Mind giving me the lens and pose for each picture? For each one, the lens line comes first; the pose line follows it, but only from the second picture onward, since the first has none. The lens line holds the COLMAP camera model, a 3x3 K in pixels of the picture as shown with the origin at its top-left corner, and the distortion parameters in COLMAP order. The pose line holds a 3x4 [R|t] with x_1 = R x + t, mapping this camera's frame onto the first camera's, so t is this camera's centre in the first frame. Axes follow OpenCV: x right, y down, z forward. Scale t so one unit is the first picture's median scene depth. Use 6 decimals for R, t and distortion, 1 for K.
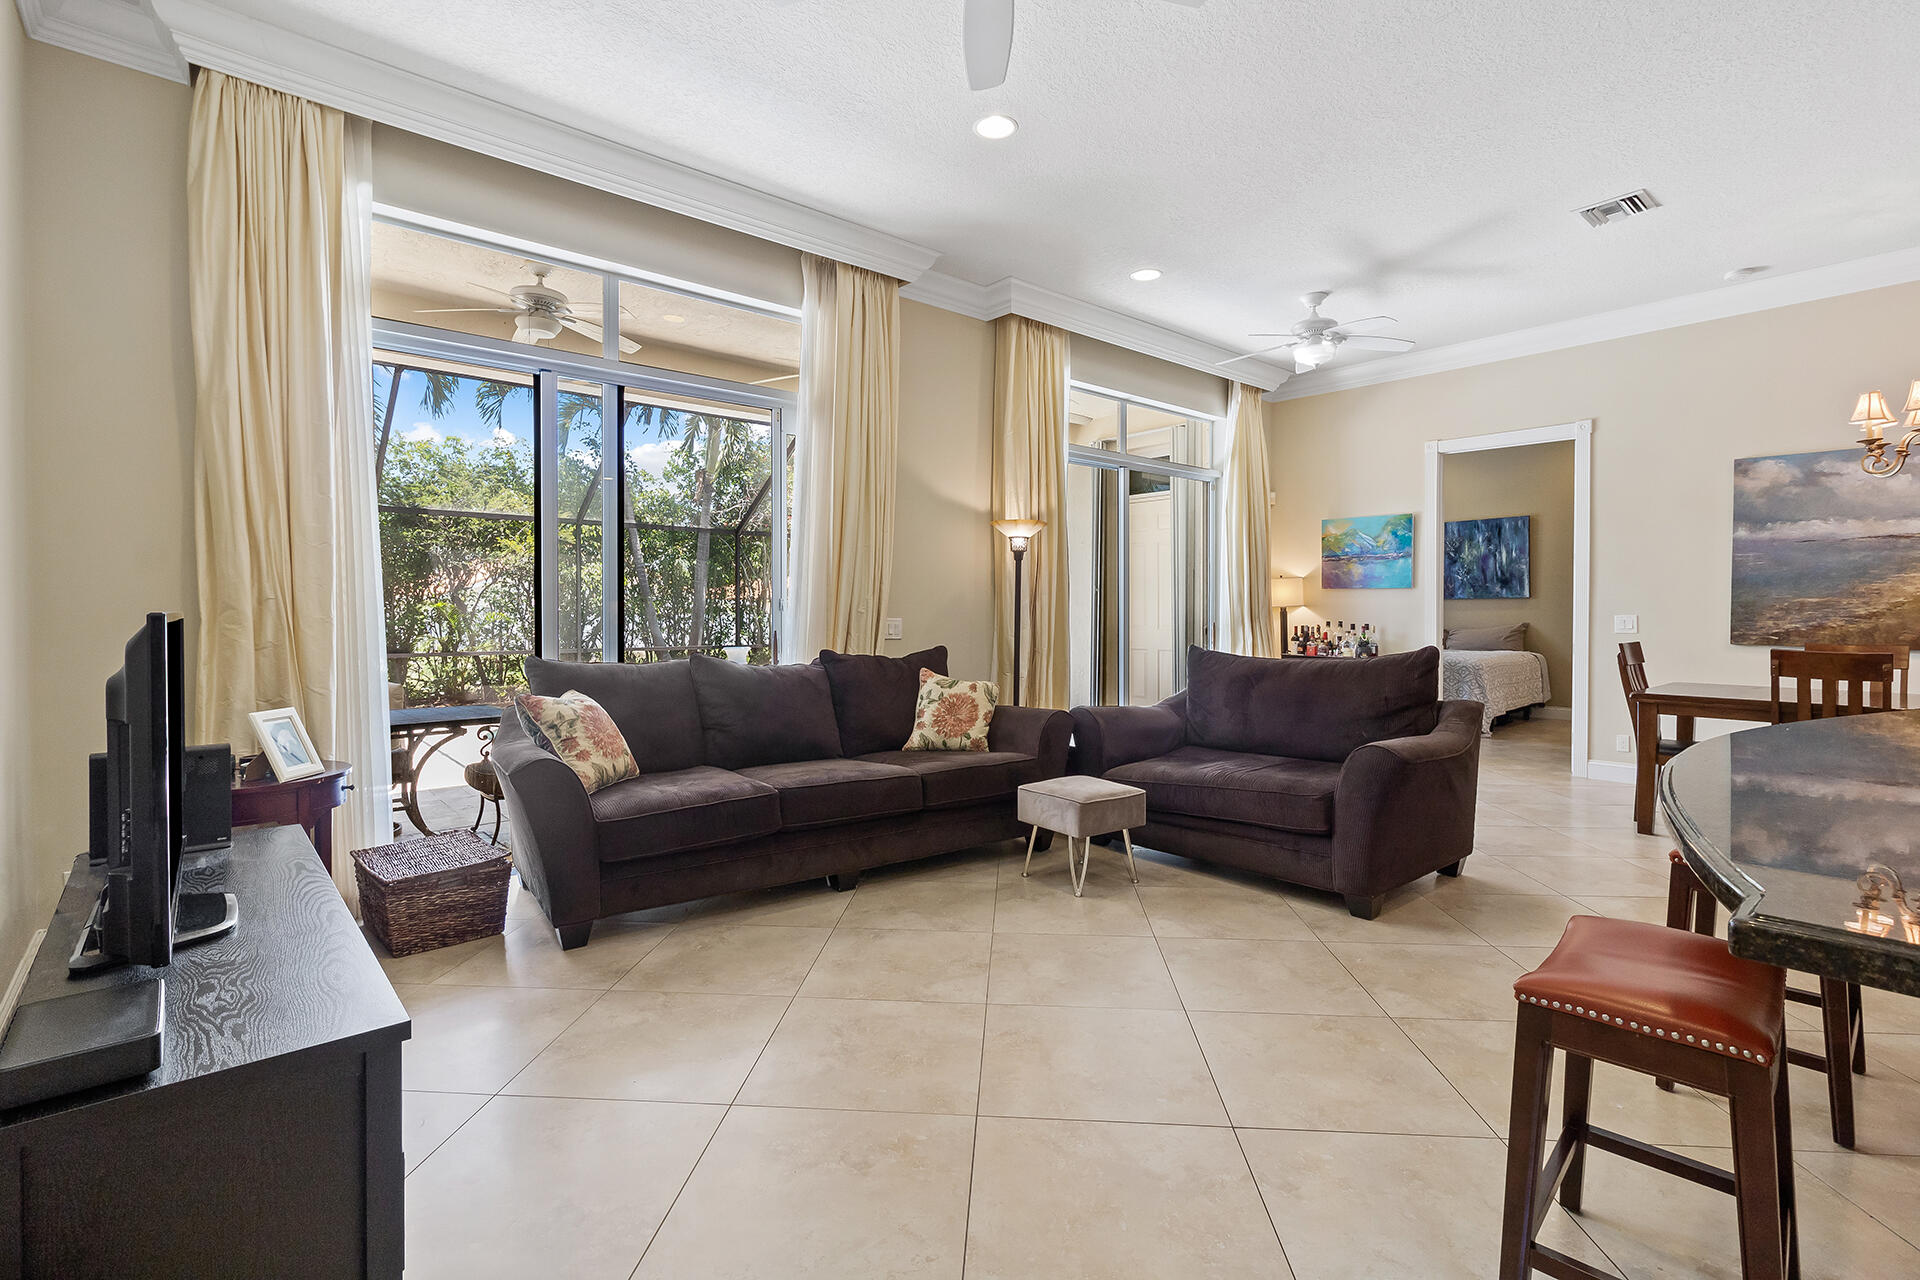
lens RADIAL K [[879.2, 0, 952.2], [0, 879.2, 613.5], [0, 0, 1]] dist [0.001271, 0.000106]
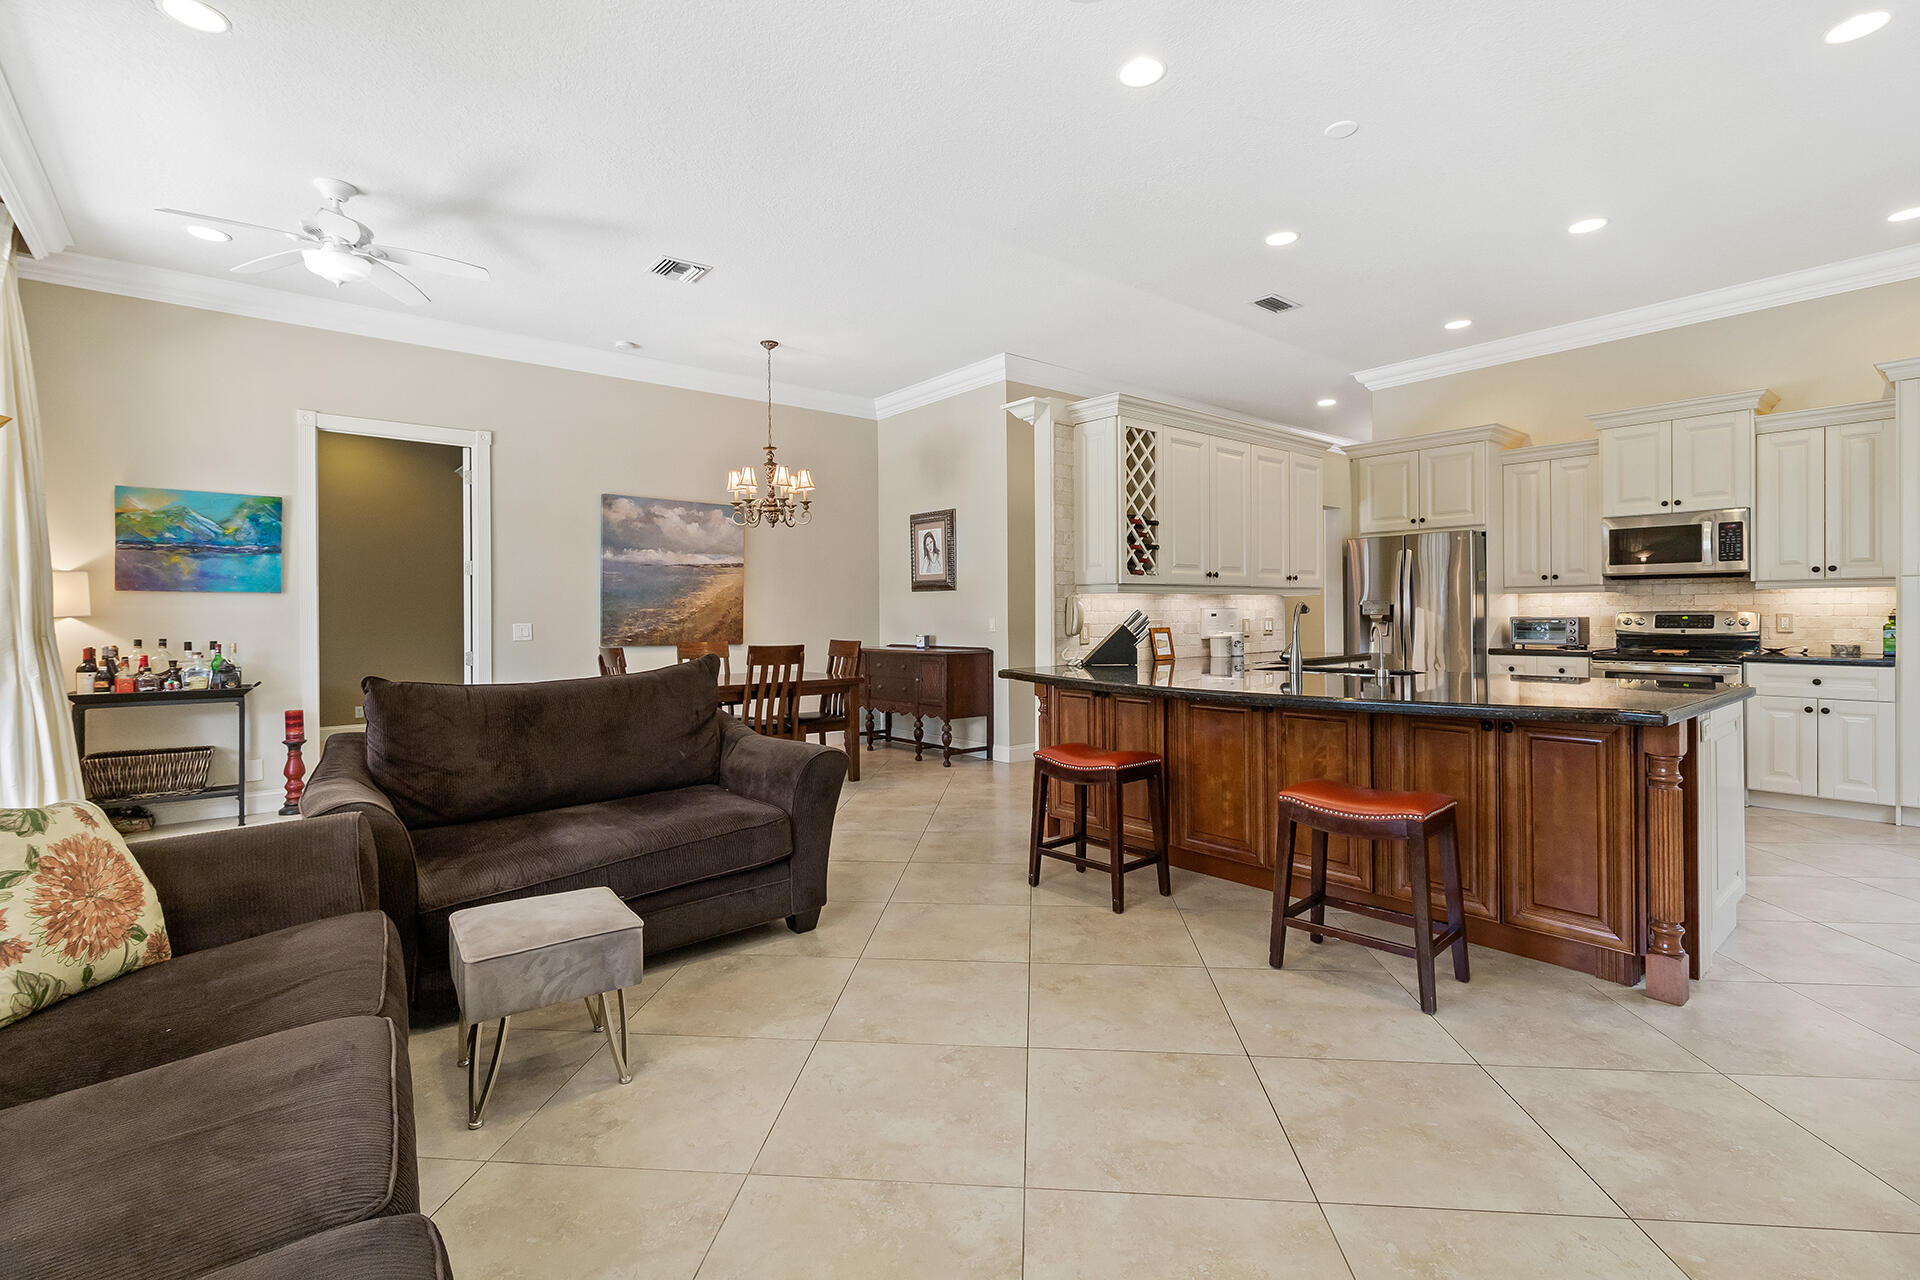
lens RADIAL K [[878.0, 0, 955.7], [0, 878.0, 614.7], [0, 0, 1]] dist [0.002946, -0.000453]
pose [[0.014226, -0.000375, 0.999899, -0.362830], [0.013867, 0.999904, 0.000178, -0.002496], [-0.999803, 0.013863, 0.014230, 0.582081]]
